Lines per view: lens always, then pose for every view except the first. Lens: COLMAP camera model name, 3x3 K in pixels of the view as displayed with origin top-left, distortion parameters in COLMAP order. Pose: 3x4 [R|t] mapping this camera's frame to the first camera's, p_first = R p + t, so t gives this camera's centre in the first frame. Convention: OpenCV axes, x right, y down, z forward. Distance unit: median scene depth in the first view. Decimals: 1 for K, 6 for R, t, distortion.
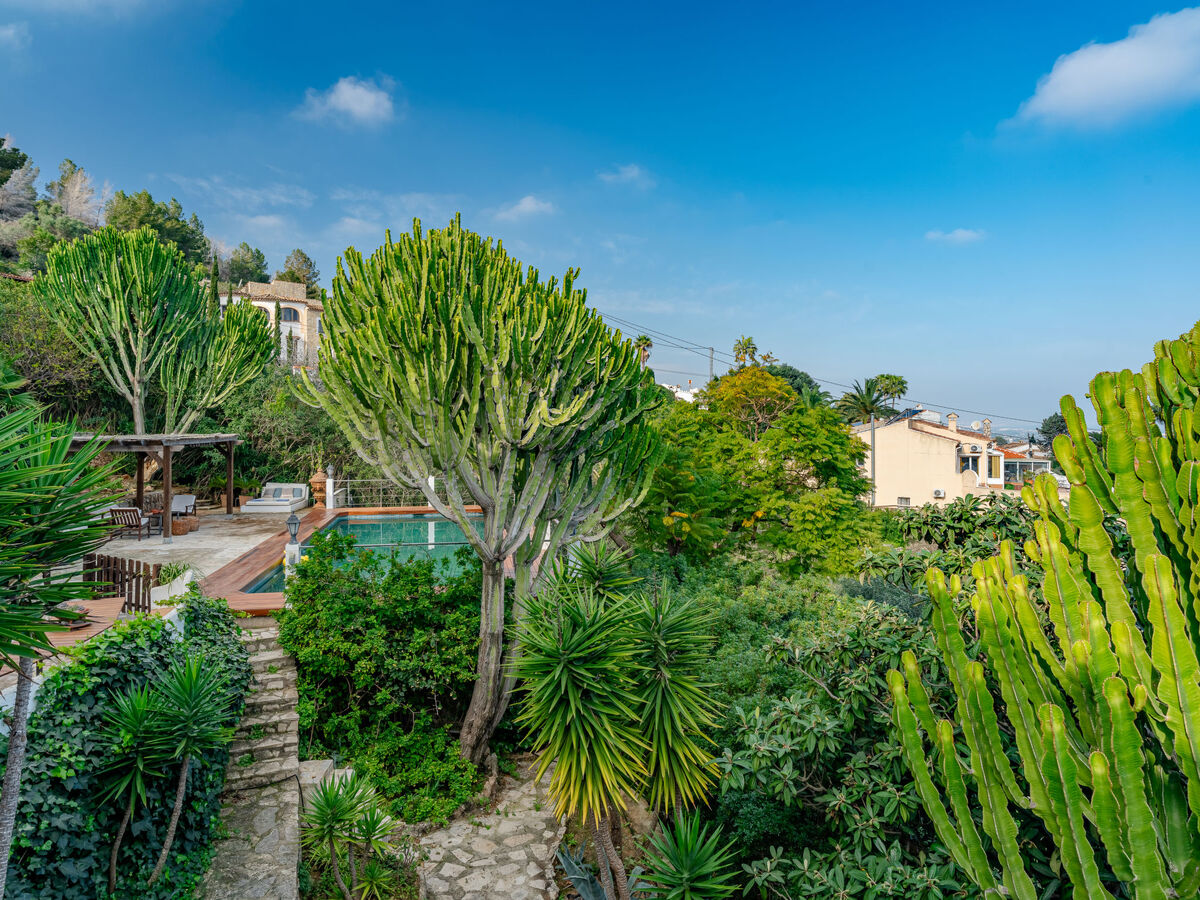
lens RADIAL K [[691.3, 0, 599.0], [0, 691.3, 447.2], [0, 0, 1]] dist [0.002787, 0.000515]
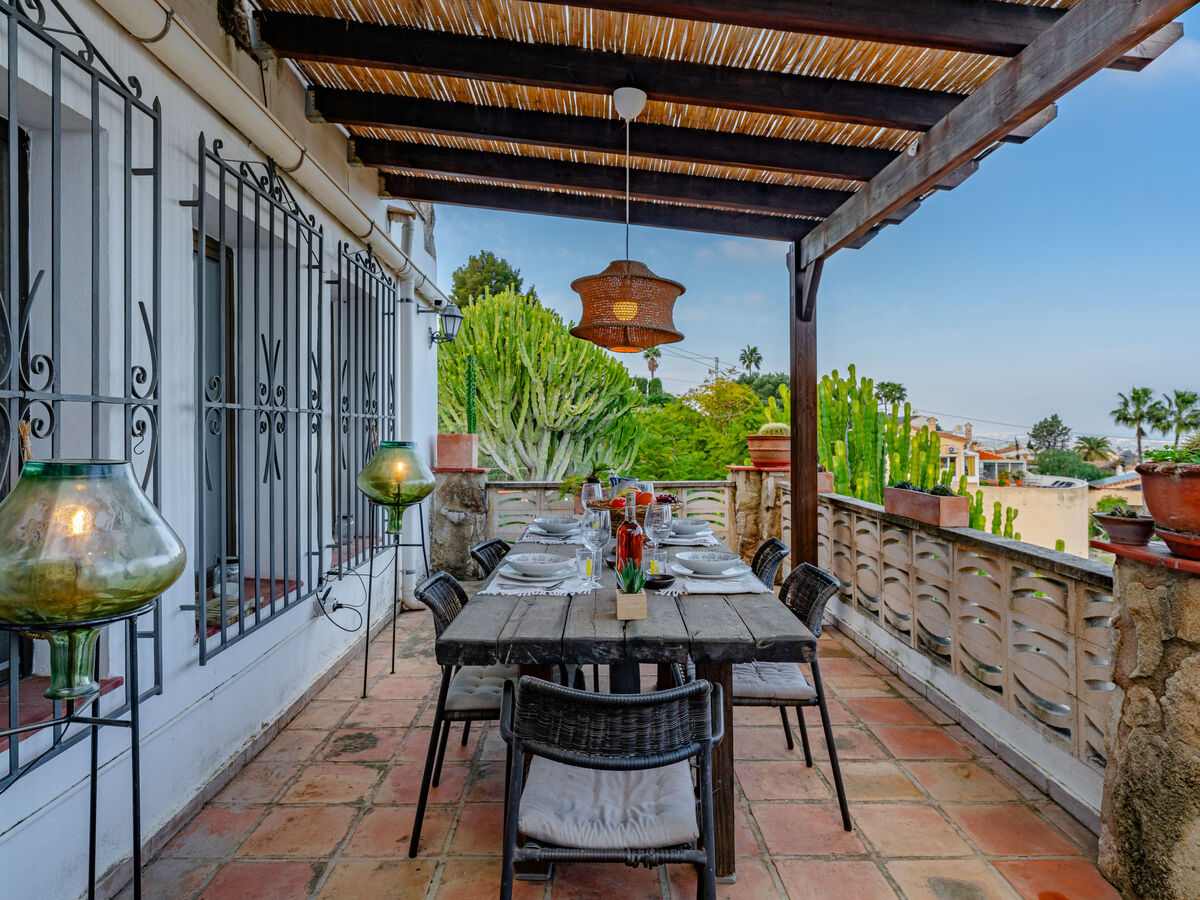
lens RADIAL K [[691.3, 0, 600.2], [0, 691.3, 448.8], [0, 0, 1]] dist [0.002787, 0.000515]
pose [[0.999850, -0.003266, -0.016995, 0.023196], [0.003095, 0.999945, -0.010070, 0.057939], [0.017027, 0.010016, 0.999805, -0.582971]]
